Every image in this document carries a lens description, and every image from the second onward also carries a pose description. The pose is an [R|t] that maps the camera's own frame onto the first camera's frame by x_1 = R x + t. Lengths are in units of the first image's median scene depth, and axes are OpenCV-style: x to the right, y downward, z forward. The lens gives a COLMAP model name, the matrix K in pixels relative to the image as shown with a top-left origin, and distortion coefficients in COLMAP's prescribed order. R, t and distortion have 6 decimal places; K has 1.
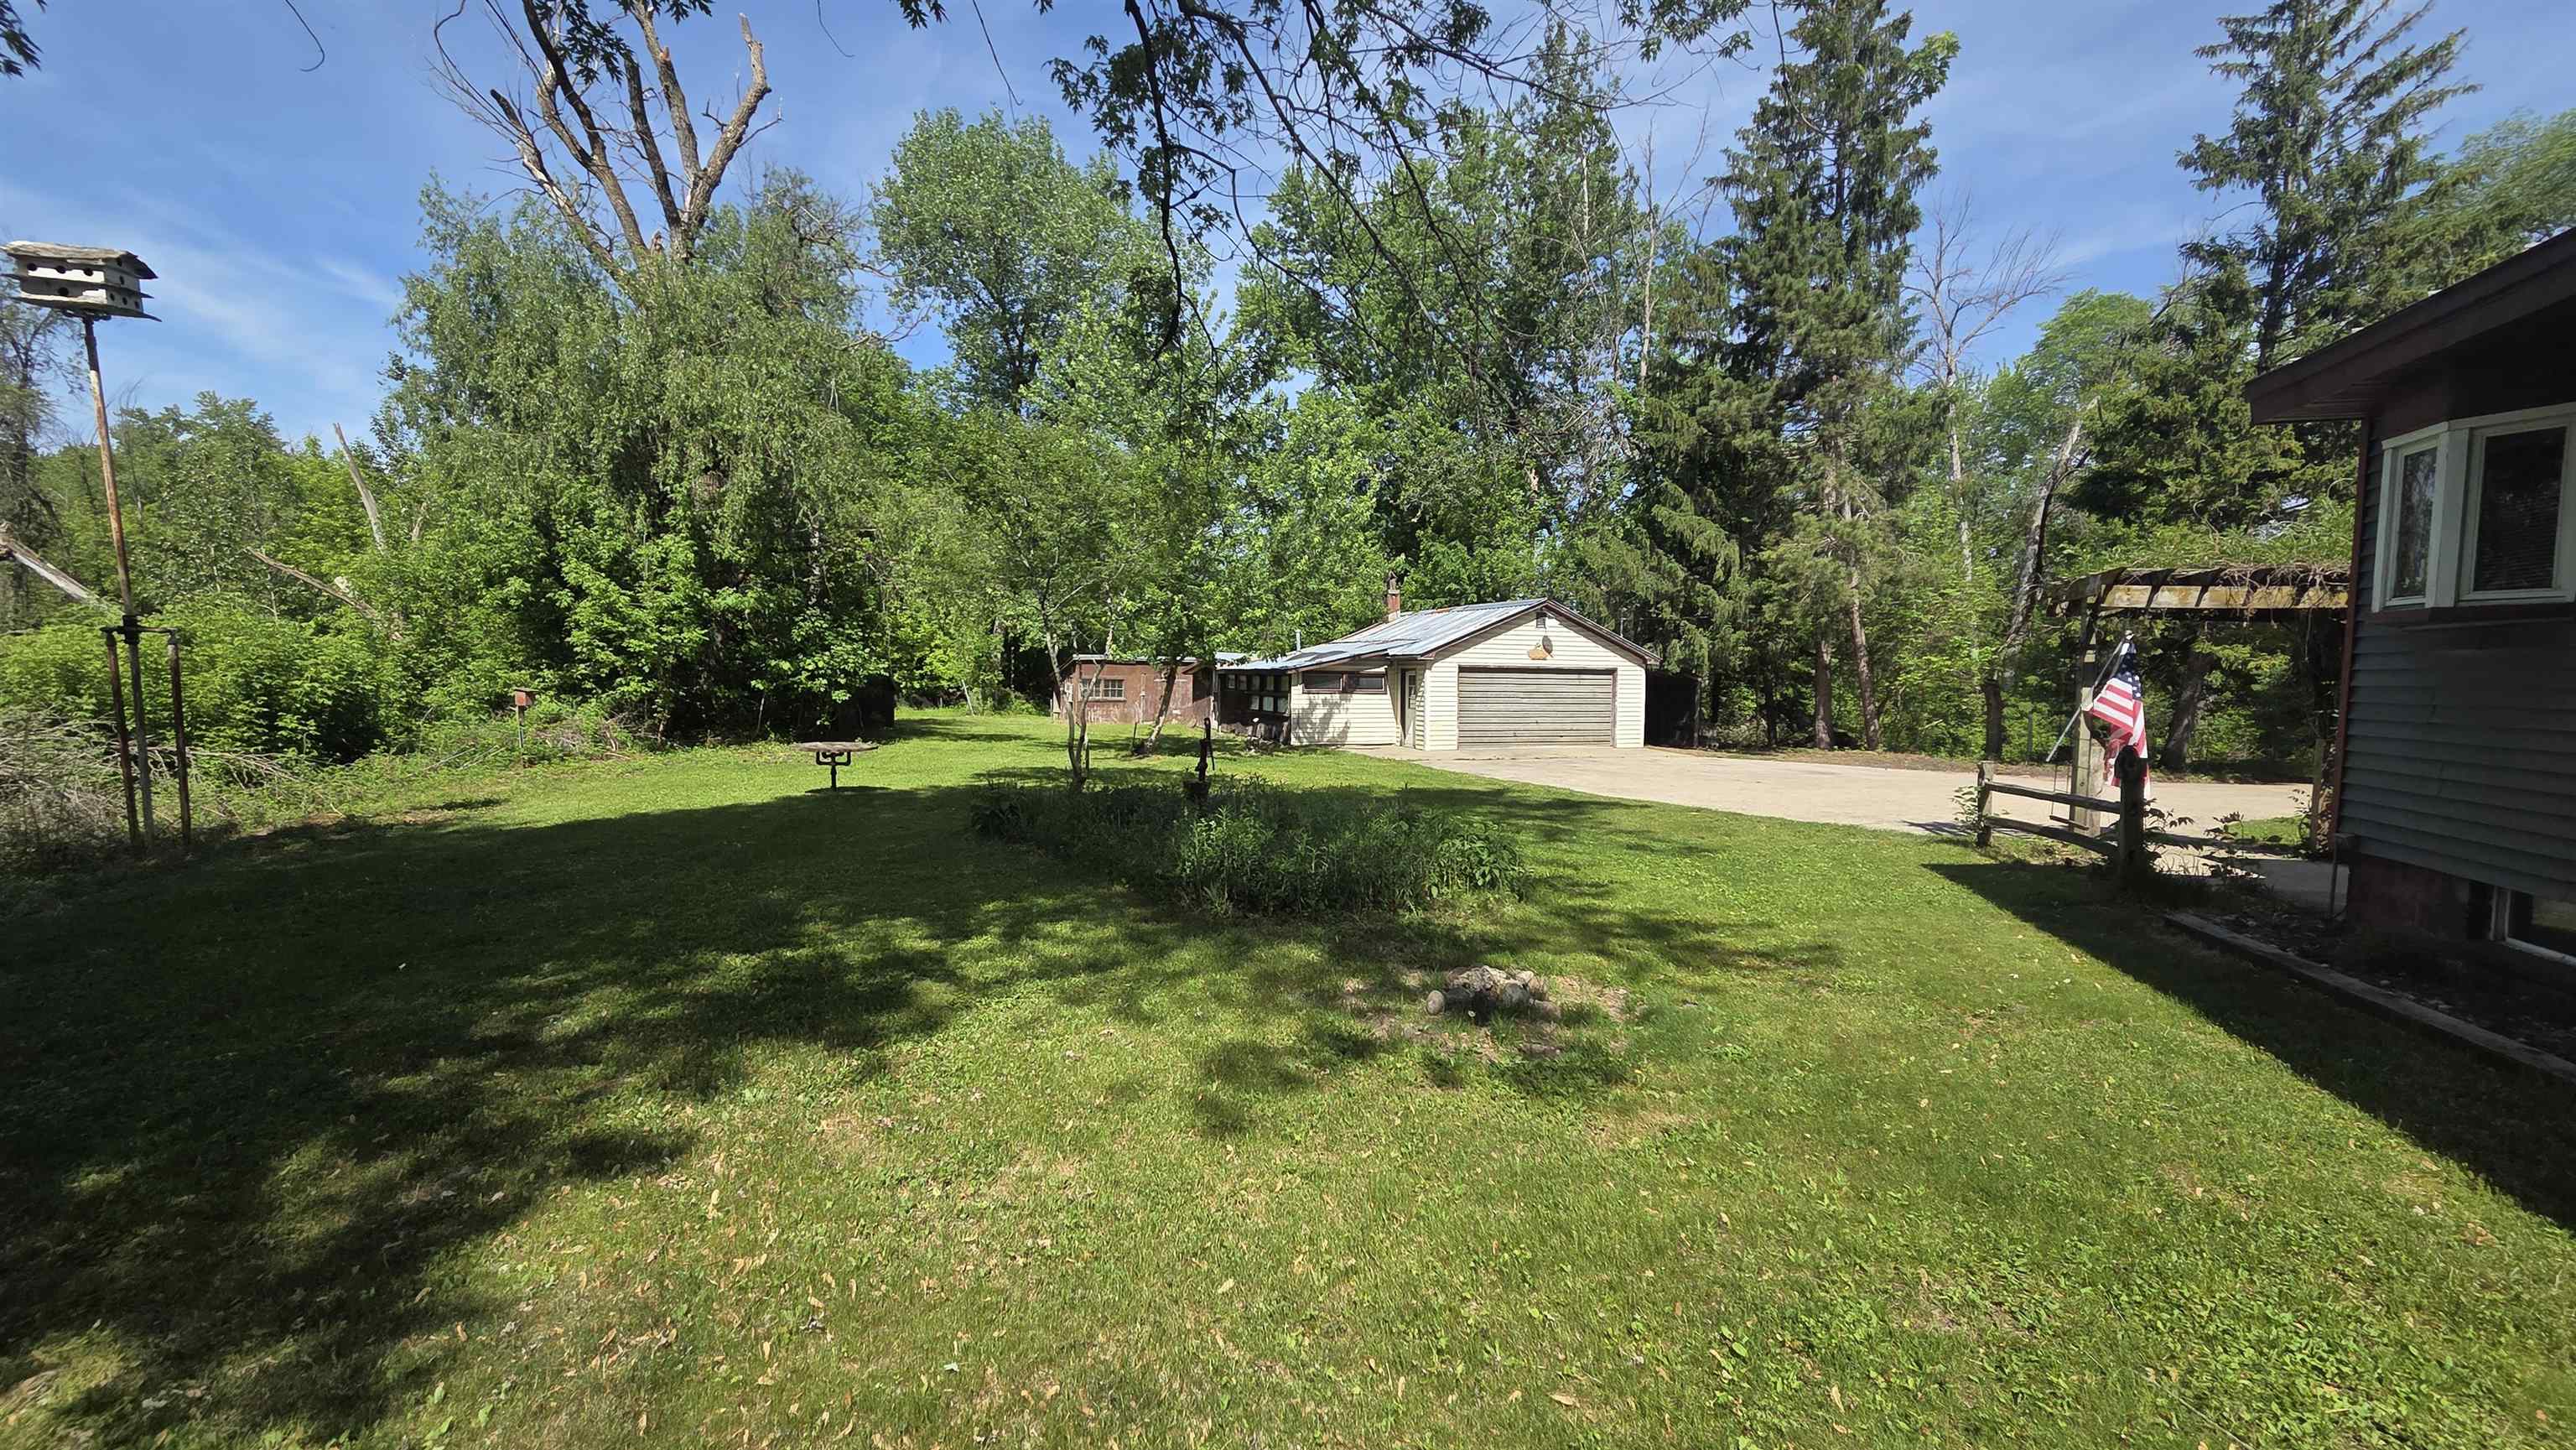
lens RADIAL K [[1057.6, 0, 1297.0], [0, 1057.6, 731.0], [0, 0, 1]] dist [0.002992, -0.001115]
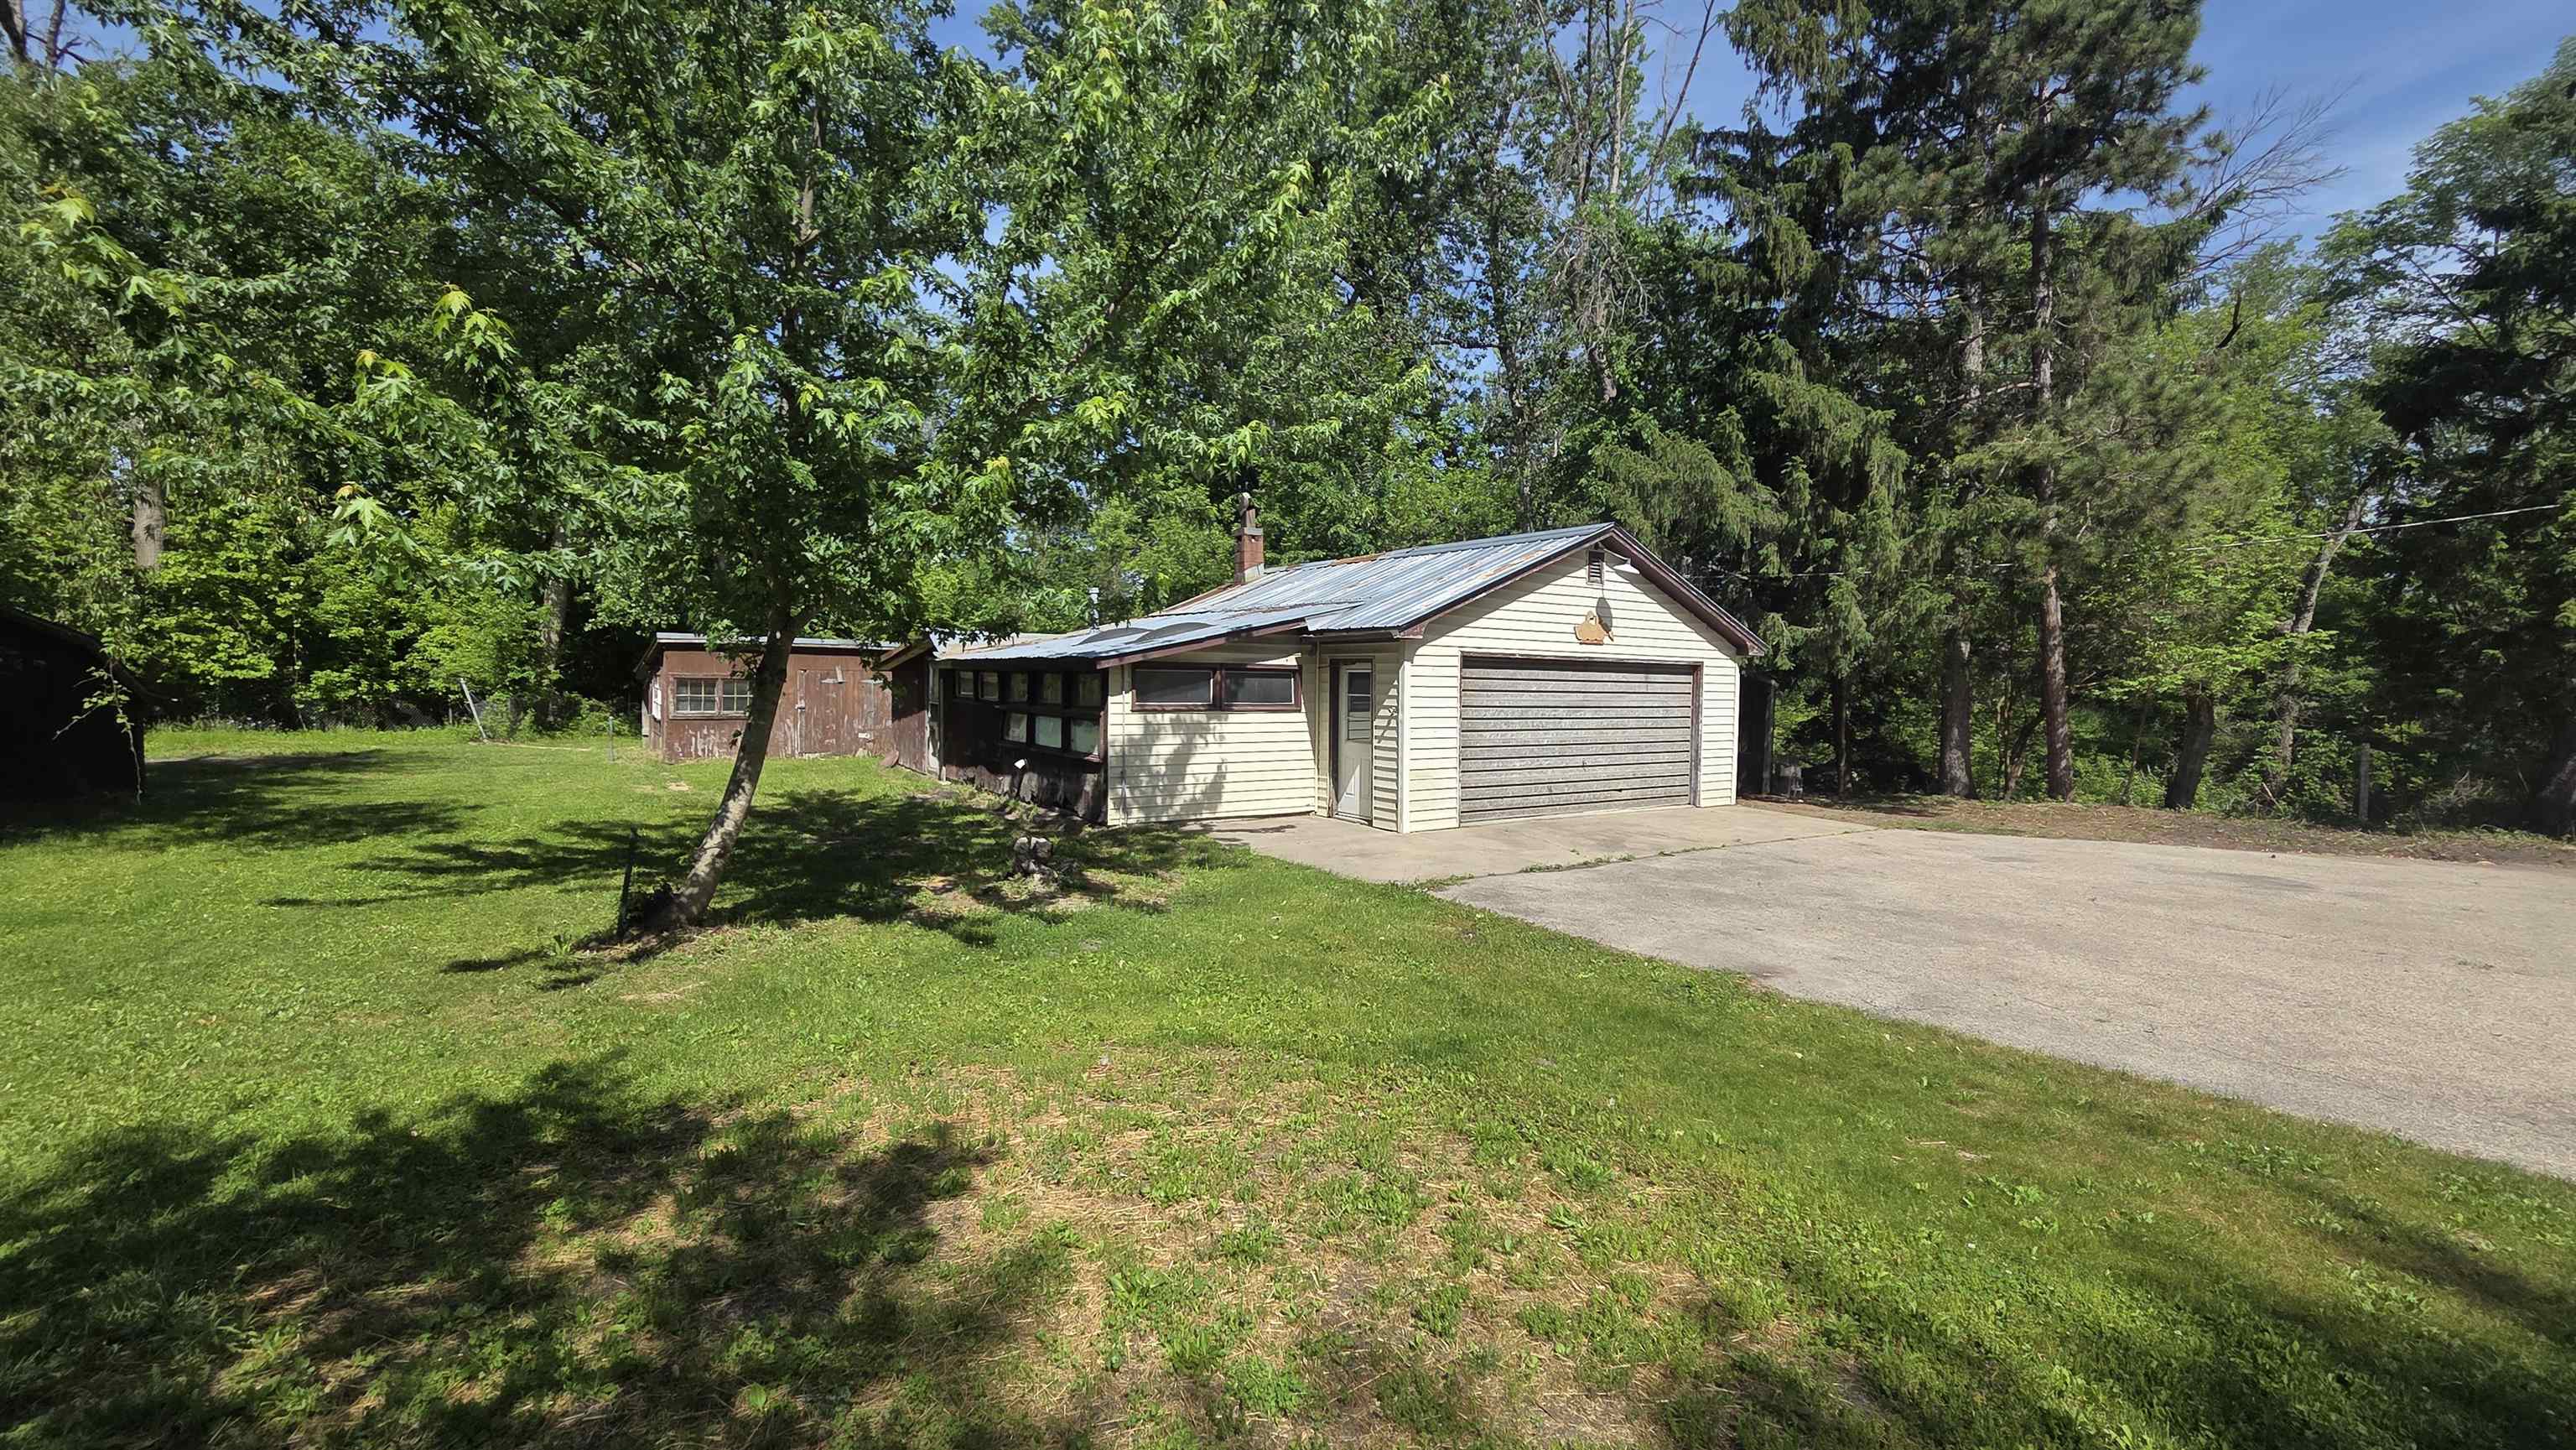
lens RADIAL K [[1057.6, 0, 1297.0], [0, 1057.6, 731.0], [0, 0, 1]] dist [0.002992, -0.001115]
pose [[0.969137, -0.007661, 0.246404, -0.037019], [0.008083, 0.999967, -0.000700, -0.025308], [-0.246390, 0.002670, 0.969167, 0.524636]]
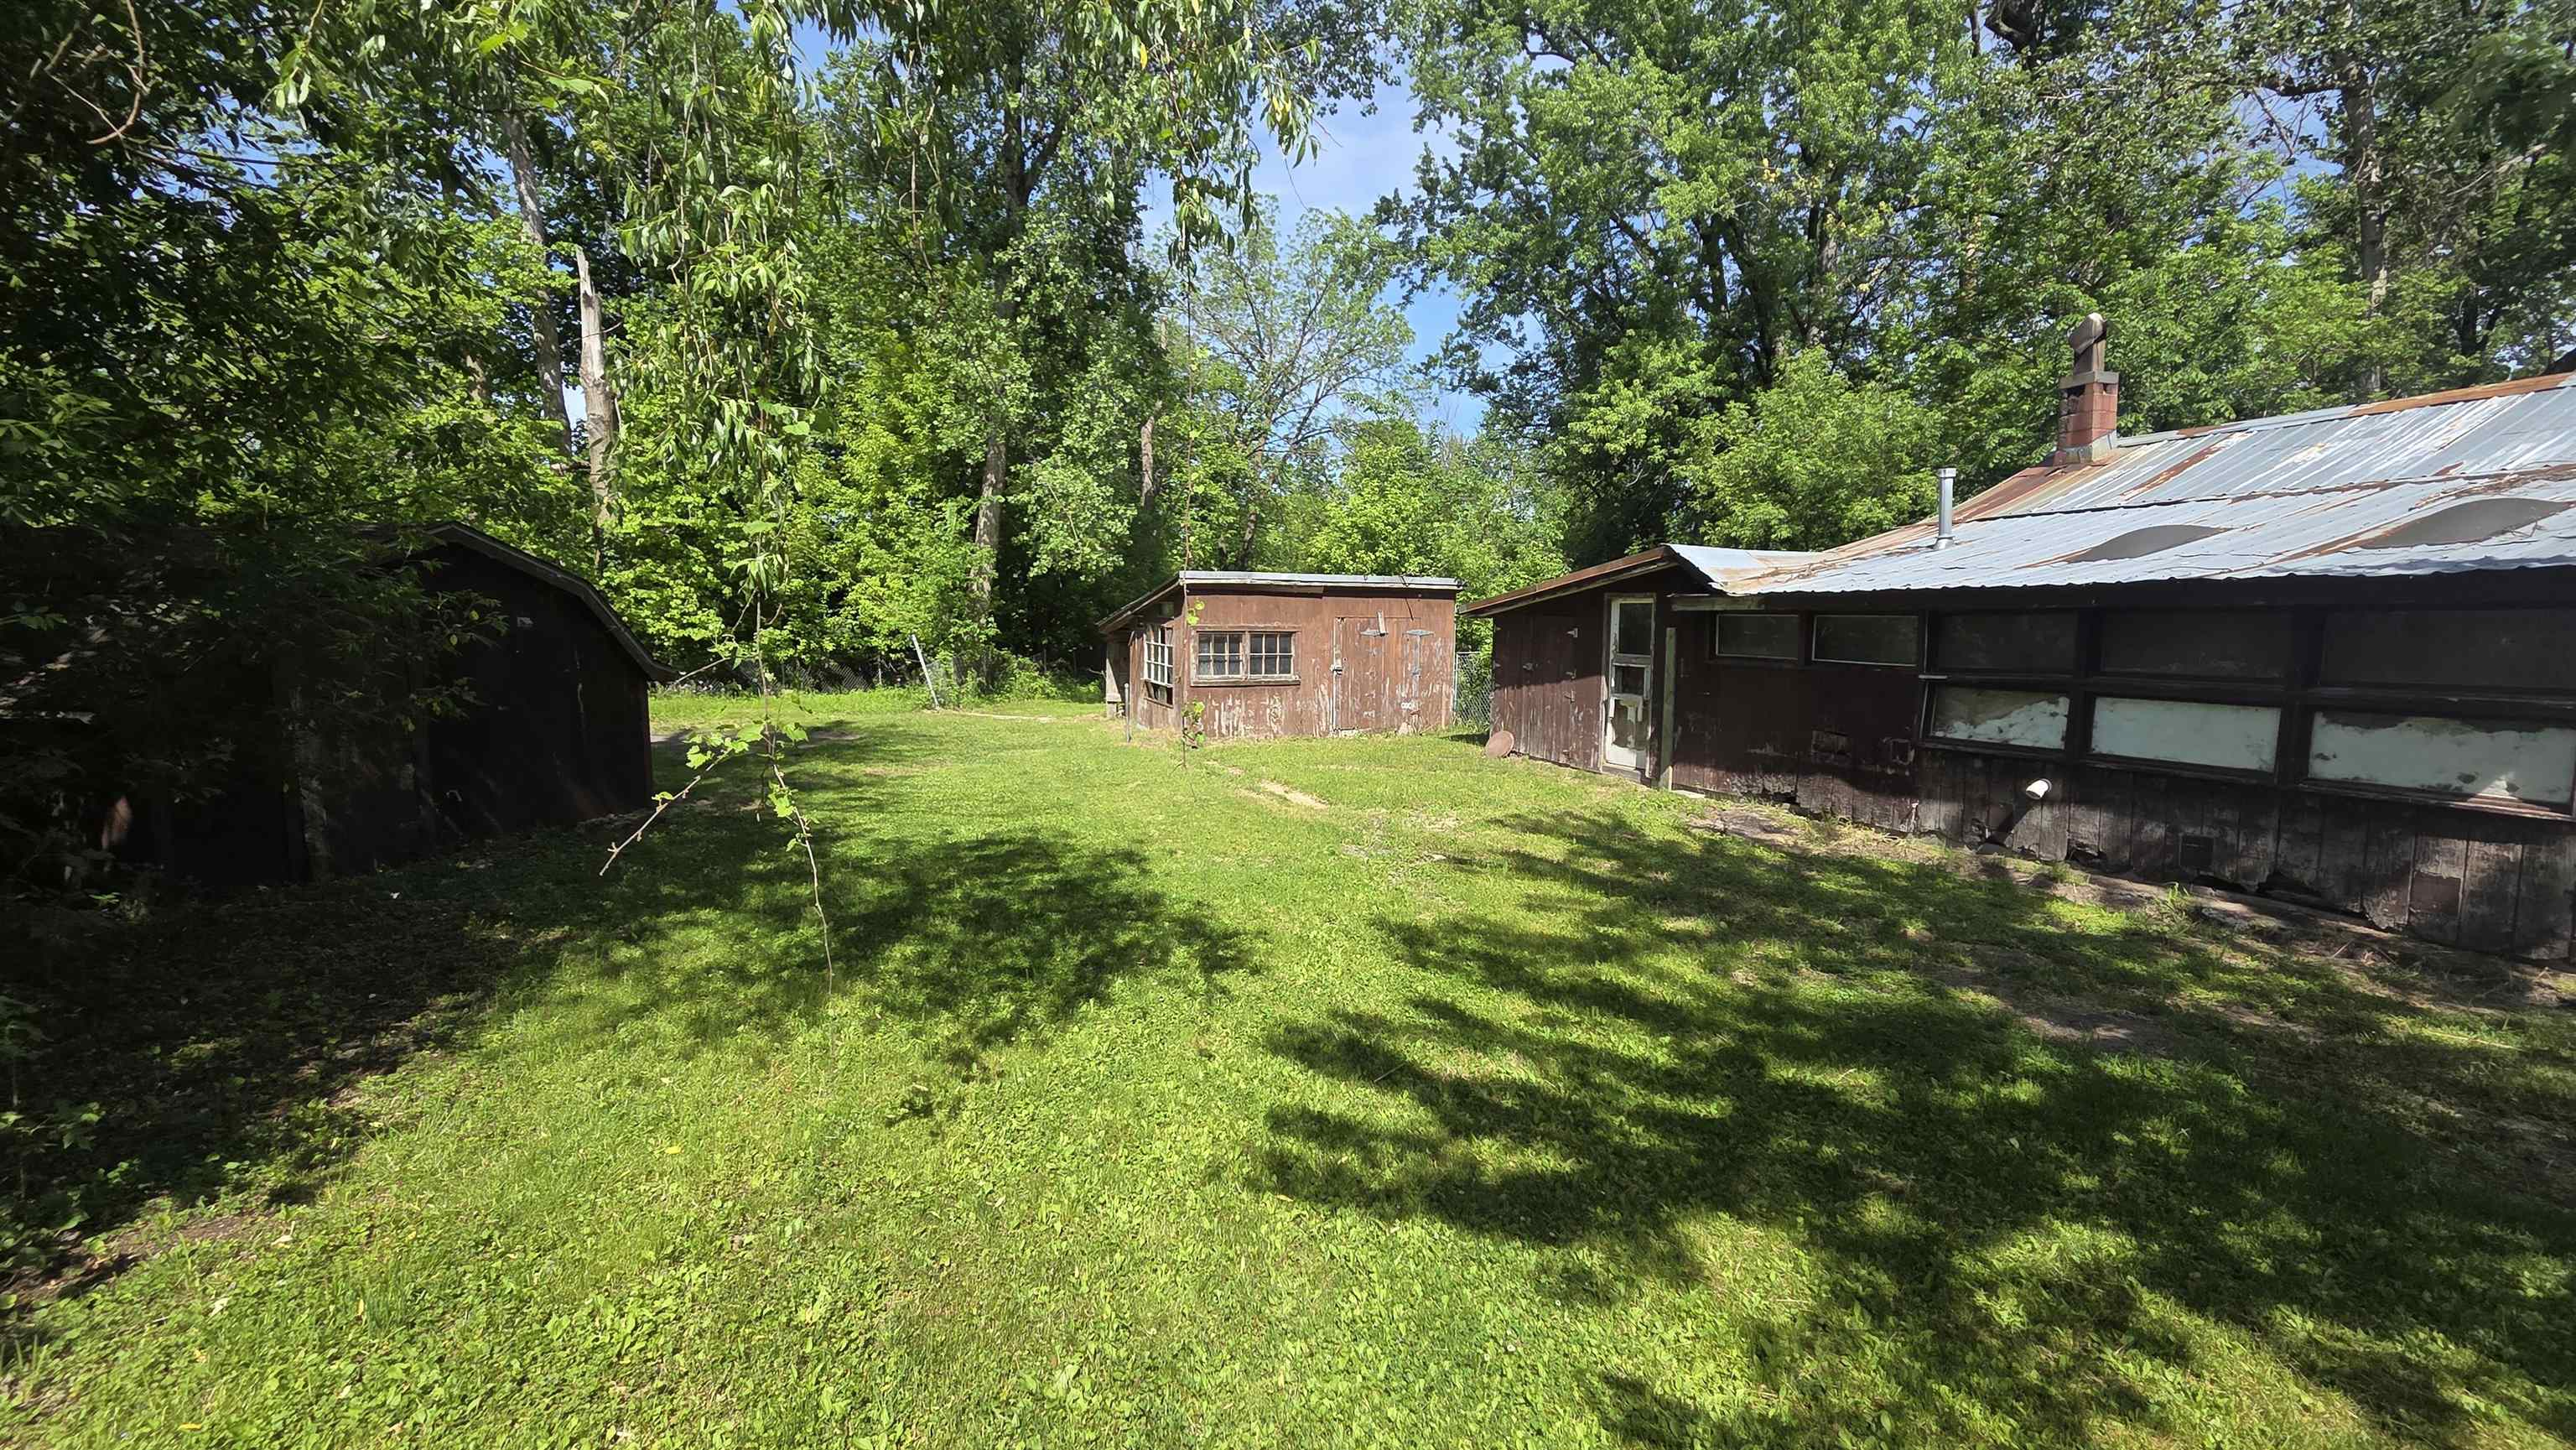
lens RADIAL K [[1057.6, 0, 1297.0], [0, 1057.6, 731.0], [0, 0, 1]] dist [0.002992, -0.001115]
pose [[0.999761, -0.012075, 0.018224, -0.232313], [0.011179, 0.998762, 0.048469, -0.040463], [-0.018786, -0.048253, 0.998658, 0.789382]]
